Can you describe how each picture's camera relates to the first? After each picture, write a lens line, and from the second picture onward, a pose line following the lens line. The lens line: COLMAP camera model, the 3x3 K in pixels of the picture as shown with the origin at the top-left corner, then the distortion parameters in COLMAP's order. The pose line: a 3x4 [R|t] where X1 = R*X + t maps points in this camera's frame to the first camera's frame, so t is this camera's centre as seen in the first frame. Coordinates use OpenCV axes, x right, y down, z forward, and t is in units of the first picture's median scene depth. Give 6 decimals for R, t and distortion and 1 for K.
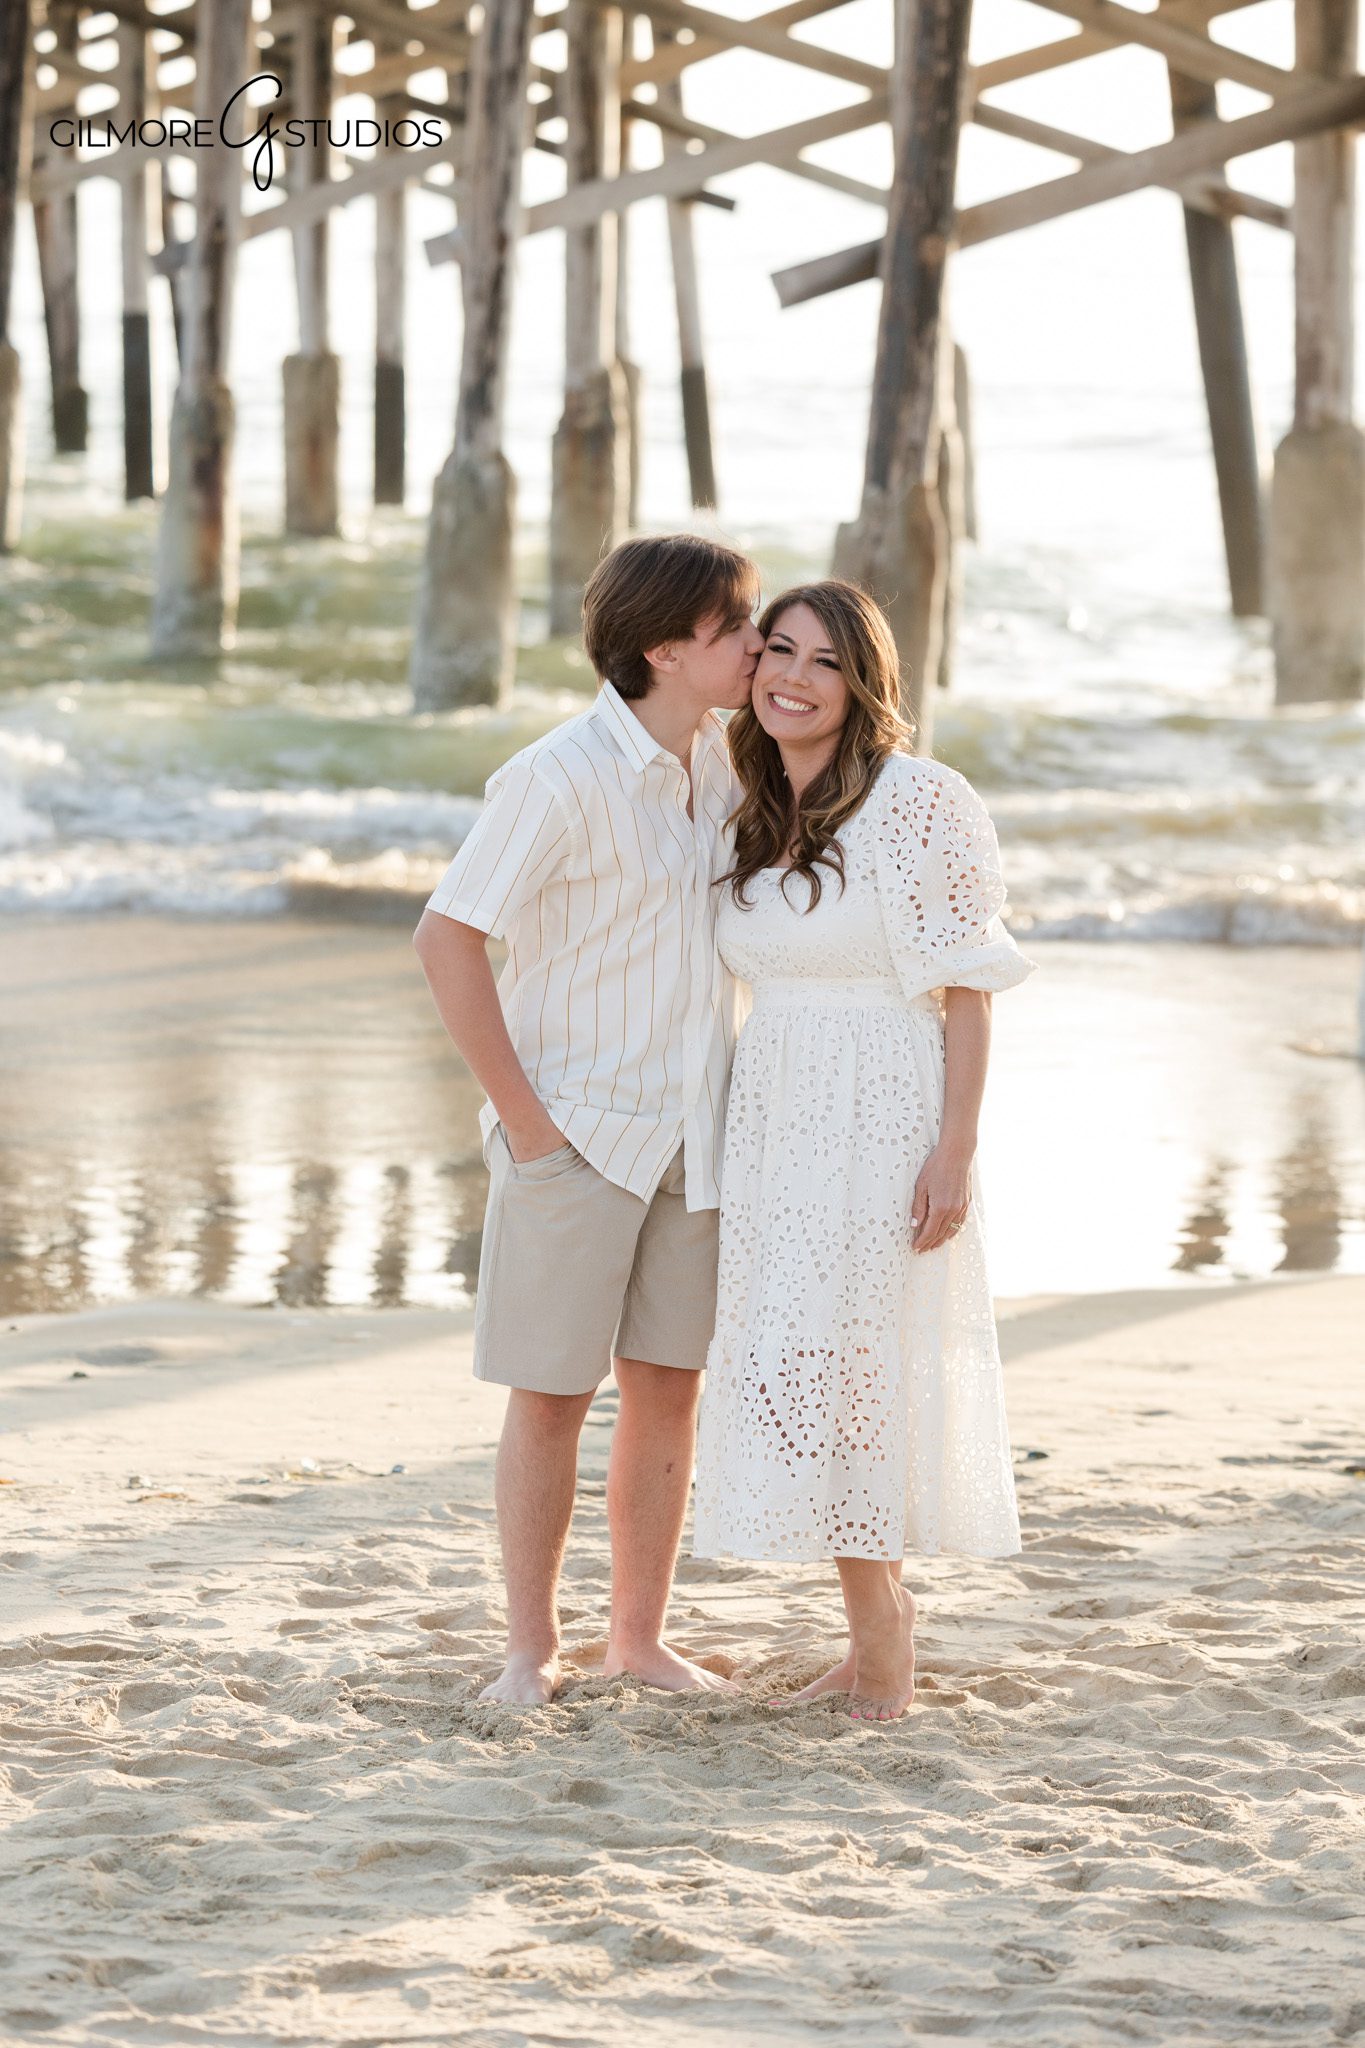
lens RADIAL K [[6280.6, 0, 682.5], [0, 6280.6, 1024.0], [0, 0, 1]] dist [0.002844, -1.464987]
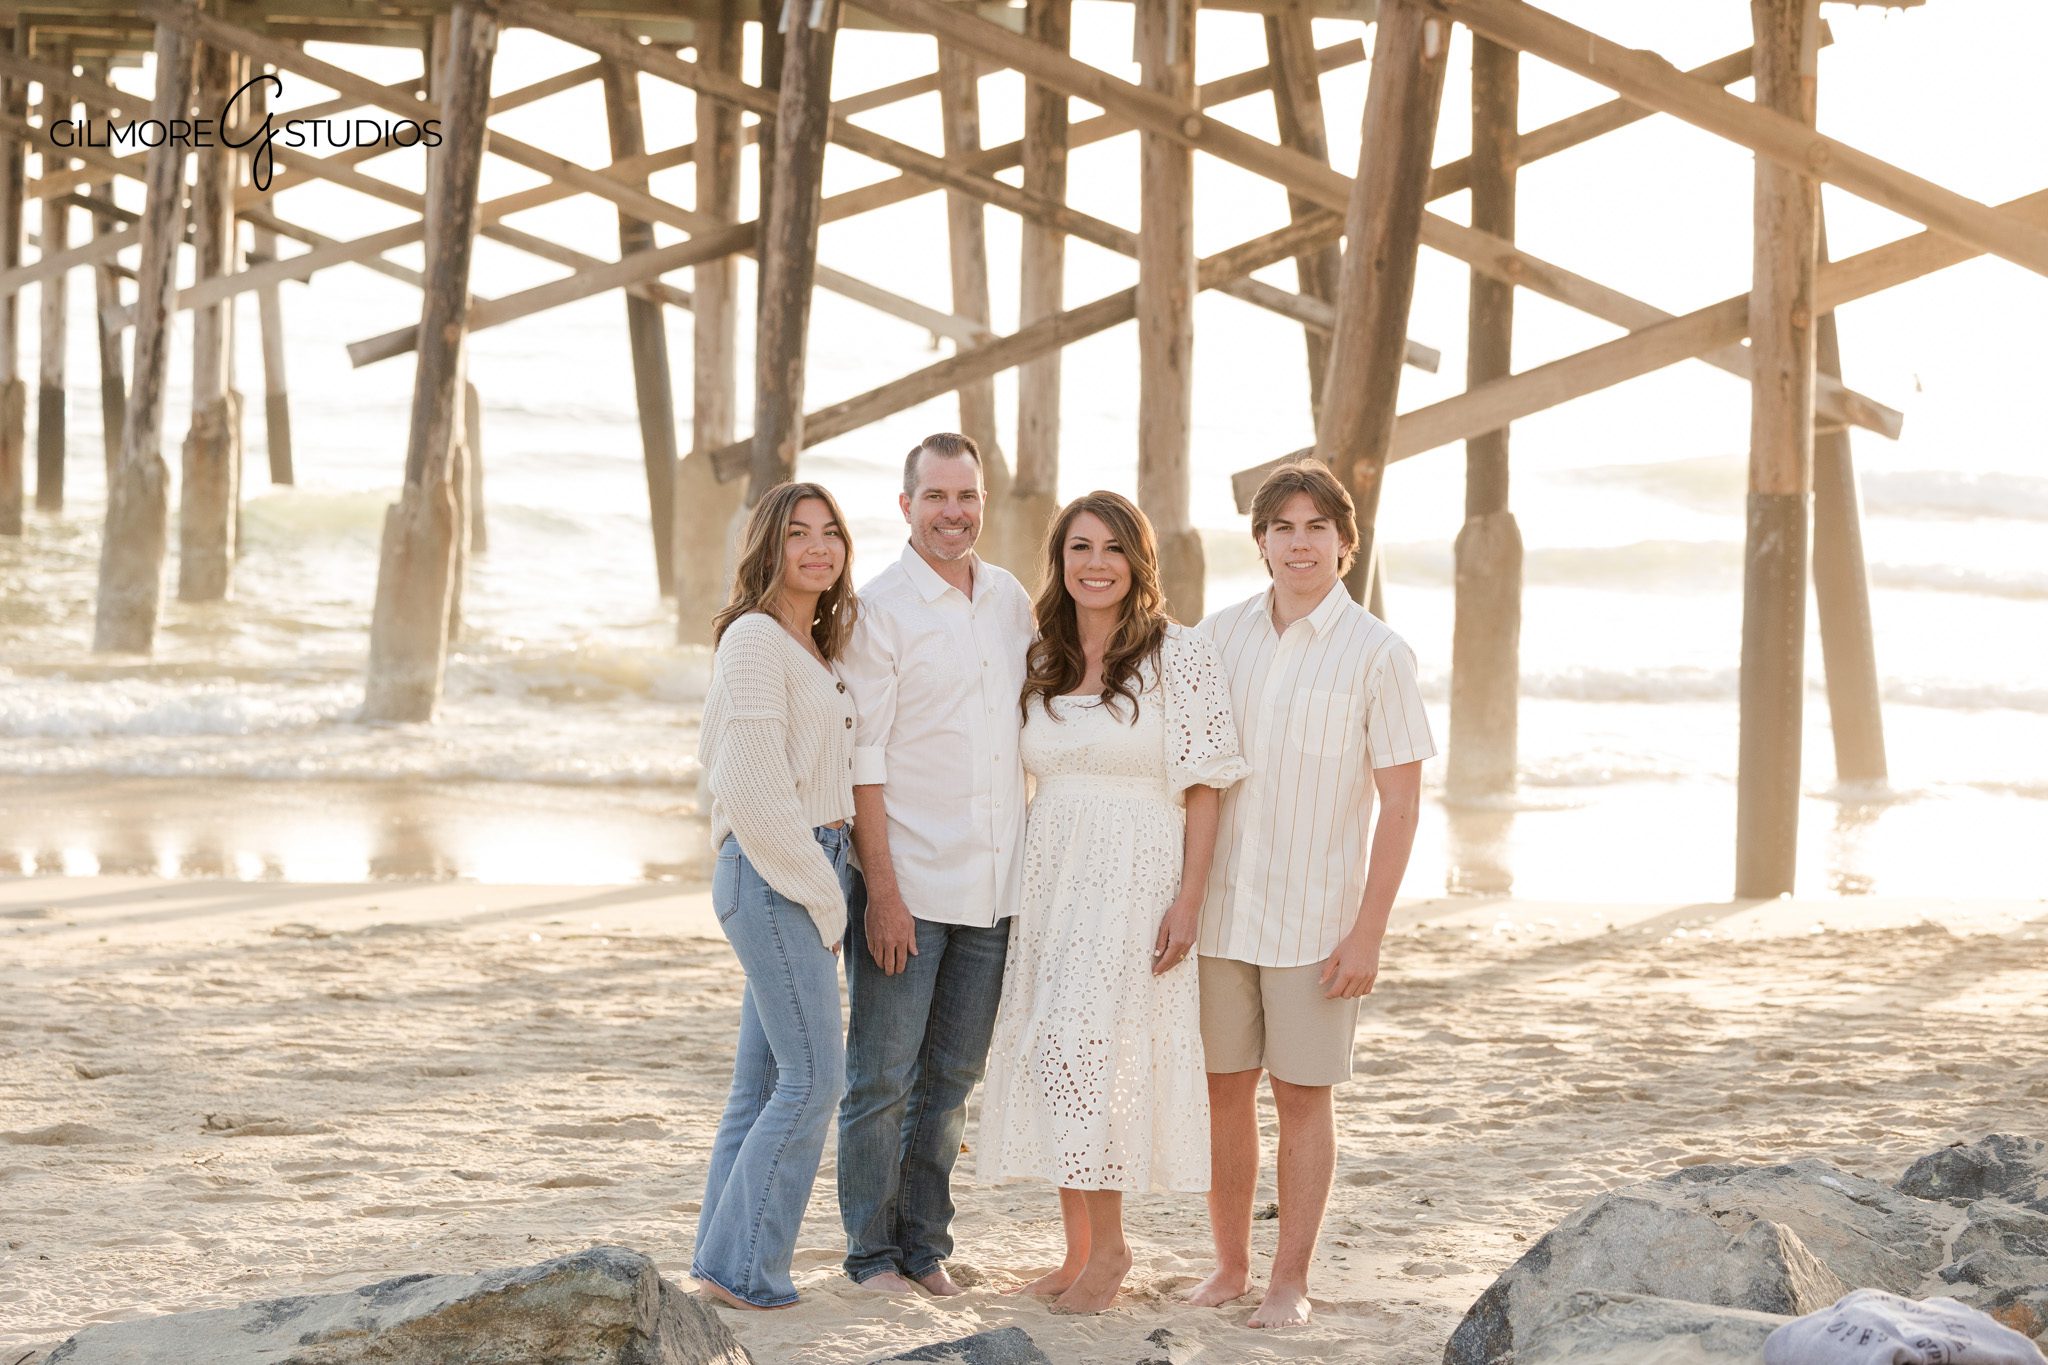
lens RADIAL K [[7413.4, 0, 1024.0], [0, 7413.4, 682.5], [0, 0, 1]] dist [0.246247, 0.941051]
pose [[0.993143, 0.015235, 0.115908, -0.060485], [-0.008158, 0.998087, -0.061282, 0.145254], [-0.116620, 0.059916, 0.991368, -1.616079]]
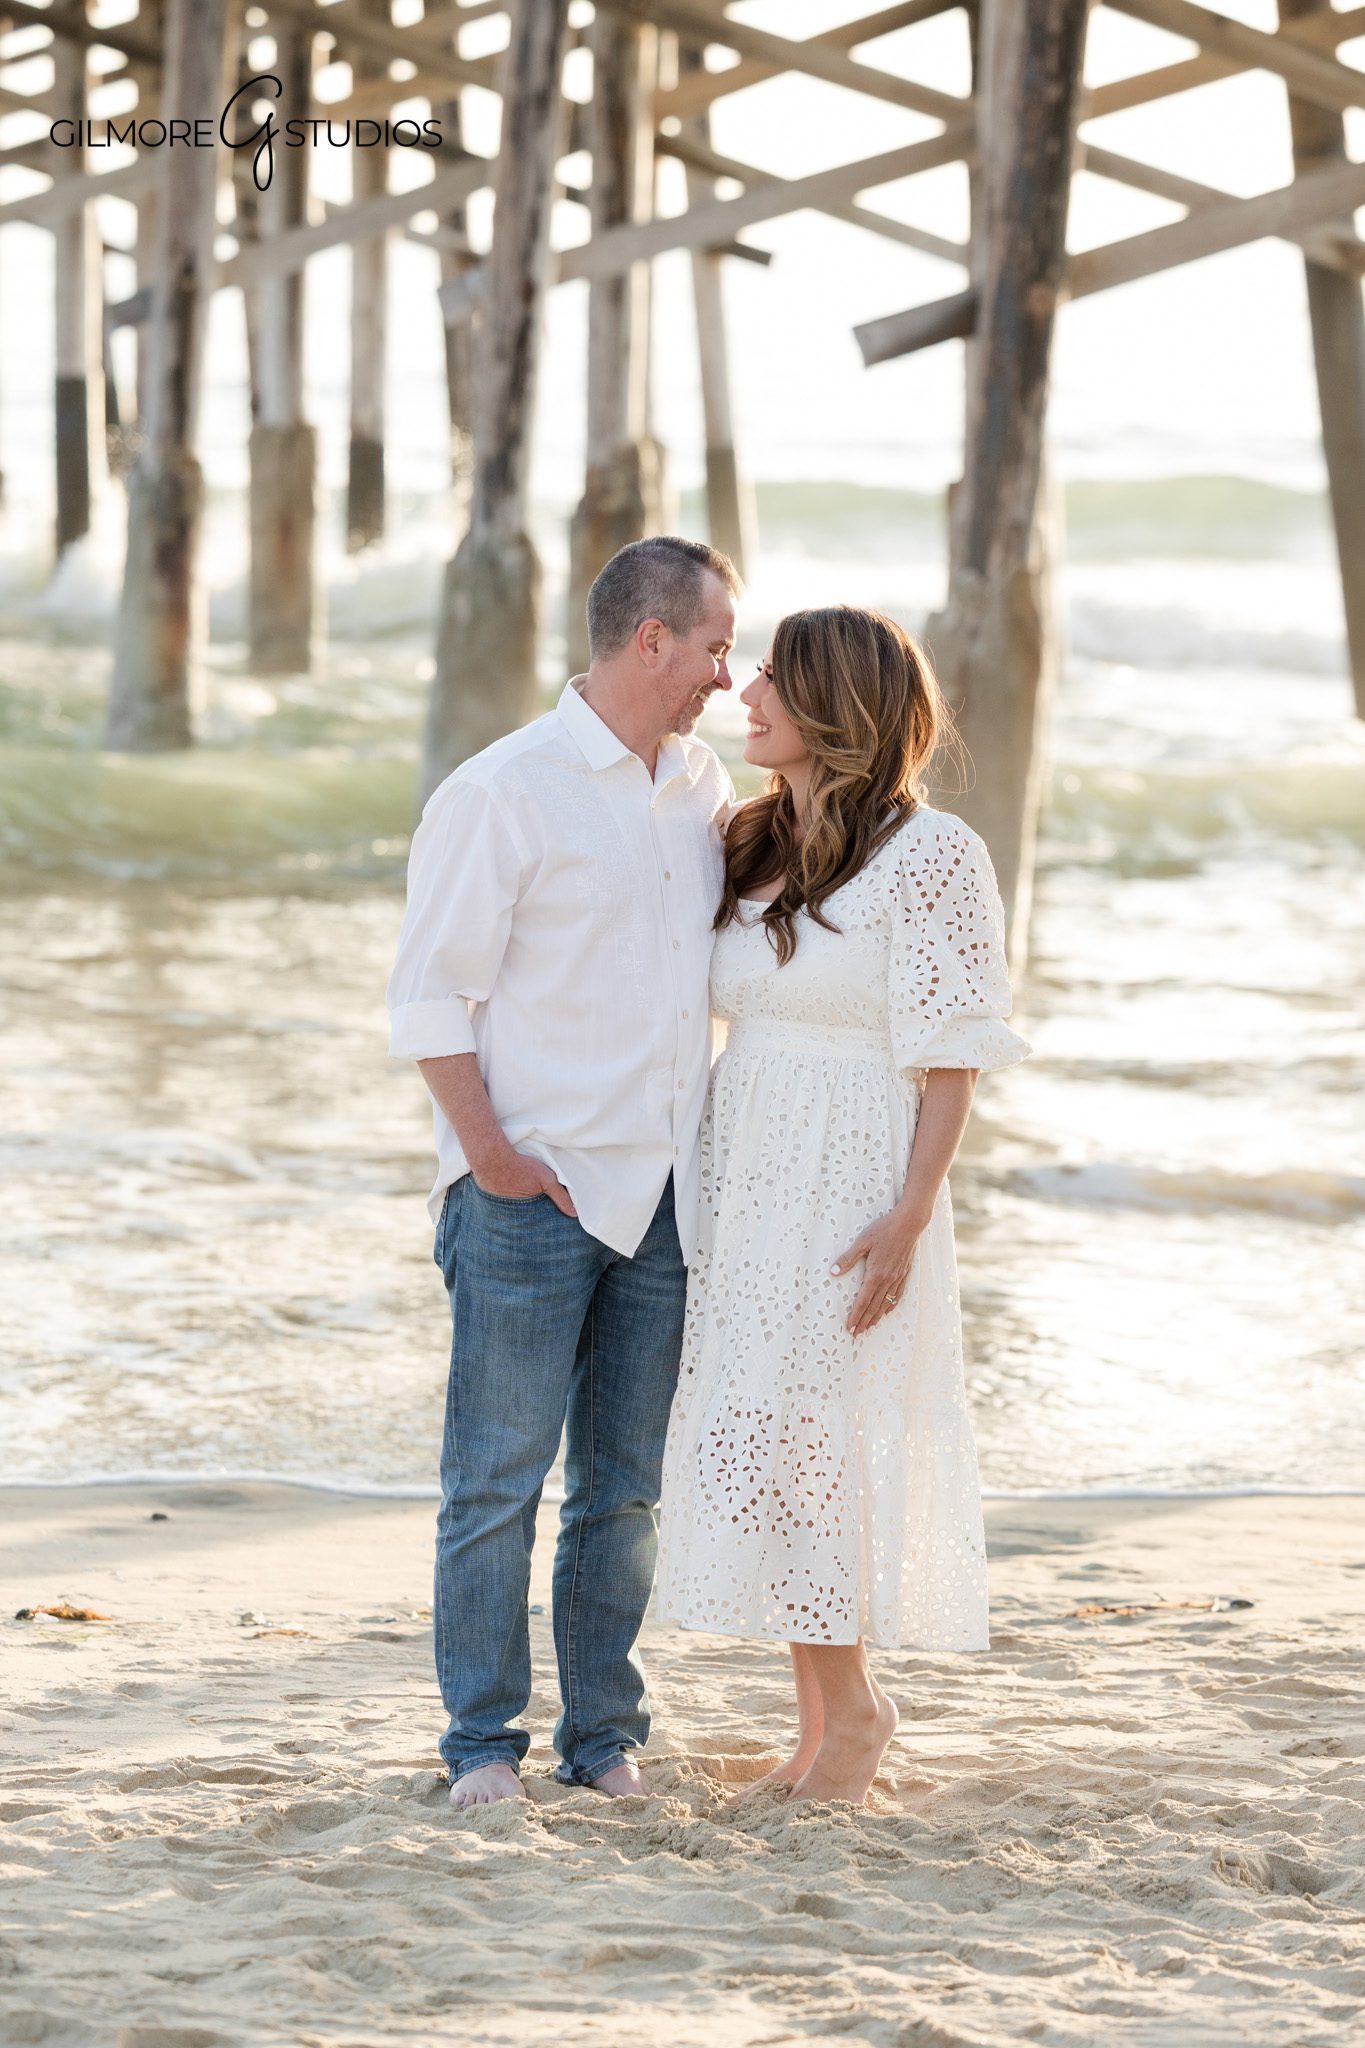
lens RADIAL K [[7692.7, 0, 682.5], [0, 7692.7, 1024.0], [0, 0, 1]] dist [0.038494, -0.761057]
pose [[0.999873, 0.008964, 0.013166, -0.042964], [-0.008496, 0.999344, -0.035195, 0.027802], [-0.013473, 0.035079, 0.999294, -0.114373]]
